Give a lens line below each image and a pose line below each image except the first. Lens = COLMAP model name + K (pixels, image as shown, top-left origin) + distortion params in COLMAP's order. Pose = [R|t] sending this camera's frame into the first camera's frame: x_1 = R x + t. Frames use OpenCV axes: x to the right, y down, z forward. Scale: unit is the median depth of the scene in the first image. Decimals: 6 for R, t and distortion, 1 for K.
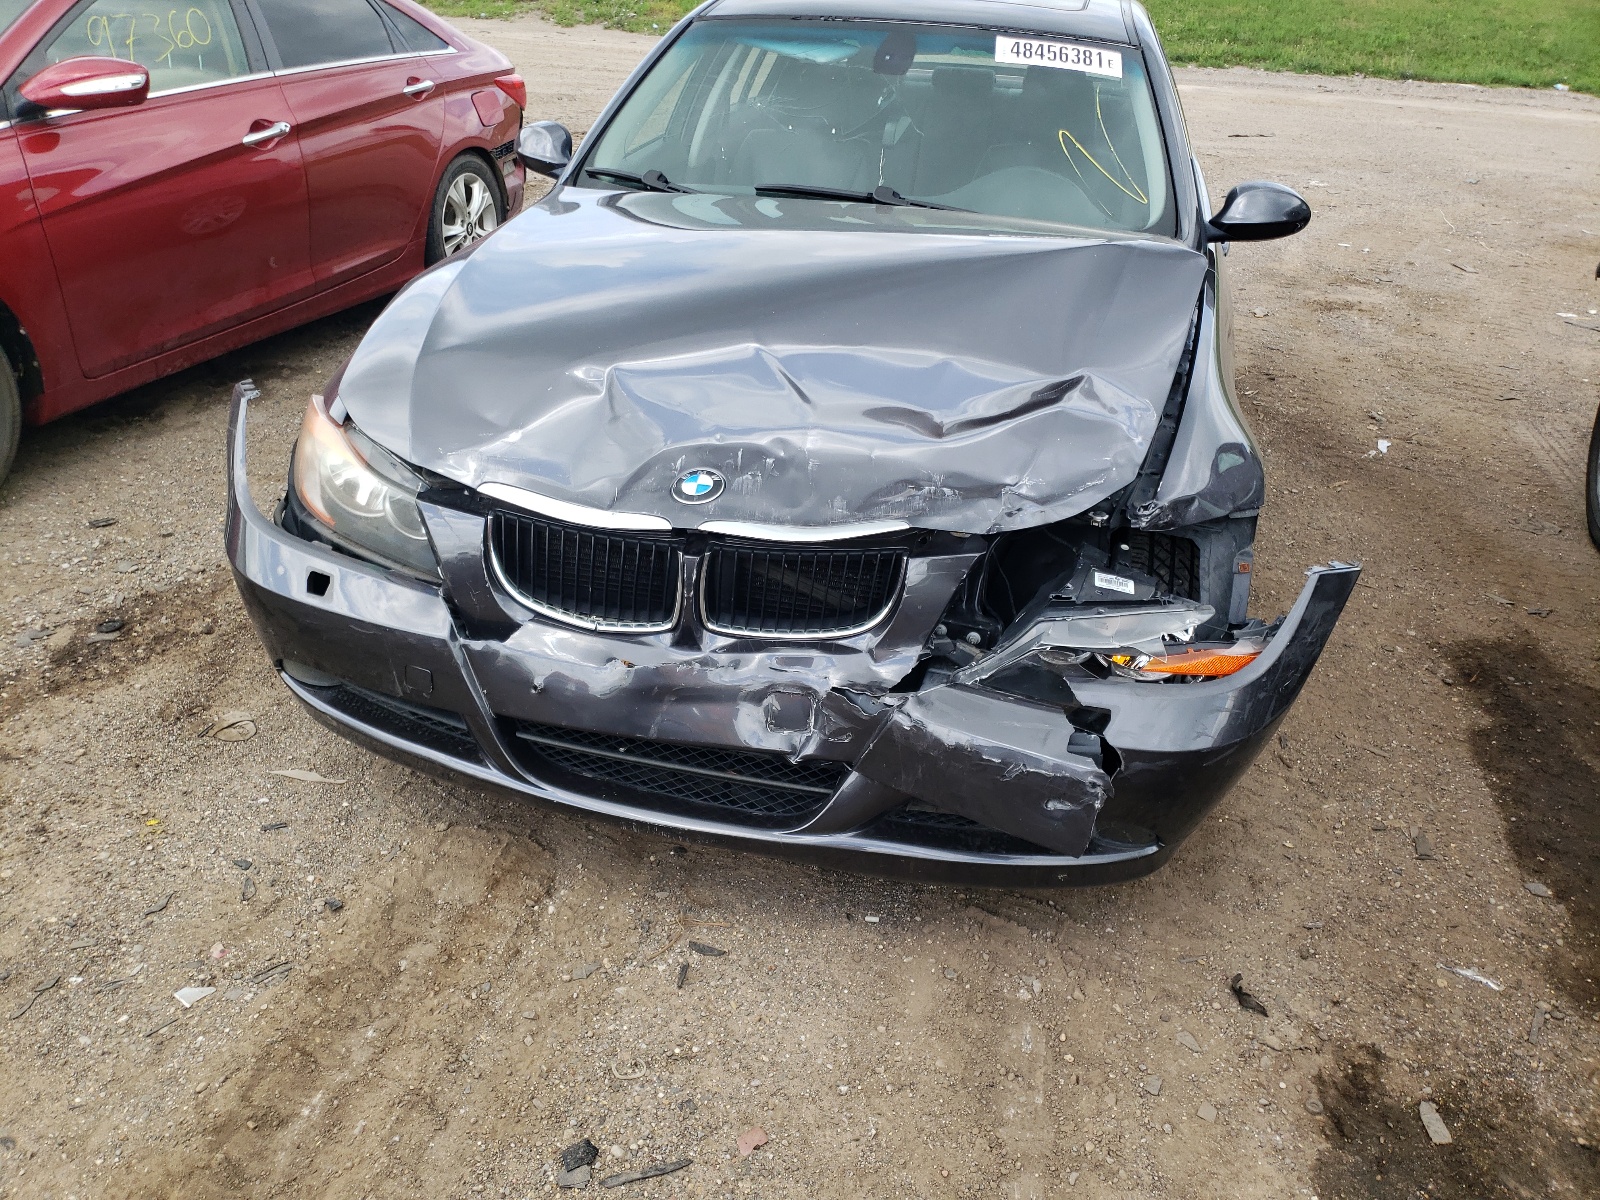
lens RADIAL K [[1303.7, 0, 788.8], [0, 1303.7, 595.3], [0, 0, 1]] dist [0.006421, 0.017852]
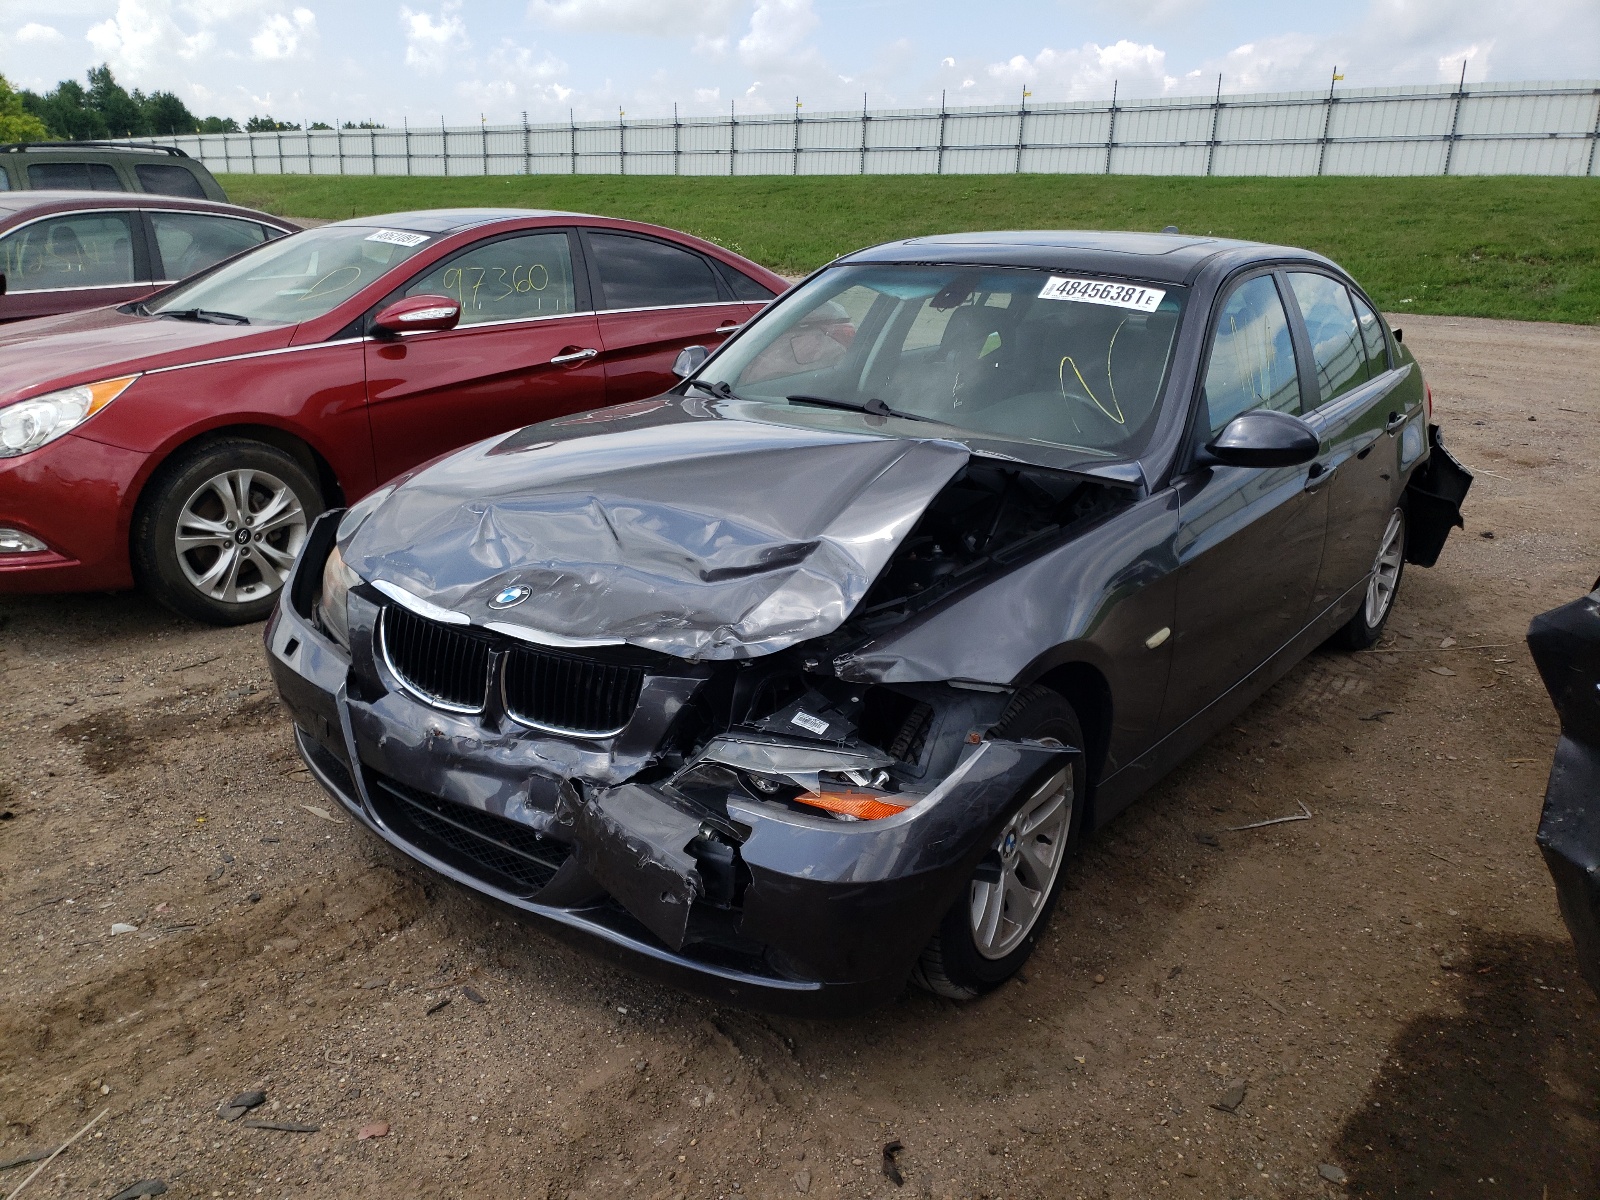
lens RADIAL K [[1303.7, 0, 788.8], [0, 1303.7, 595.3], [0, 0, 1]] dist [0.006421, 0.017852]
pose [[0.905193, 0.100278, -0.413000, 0.670428], [-0.177395, 0.972213, -0.152749, 0.056247], [0.386207, 0.211532, 0.897830, -0.011505]]
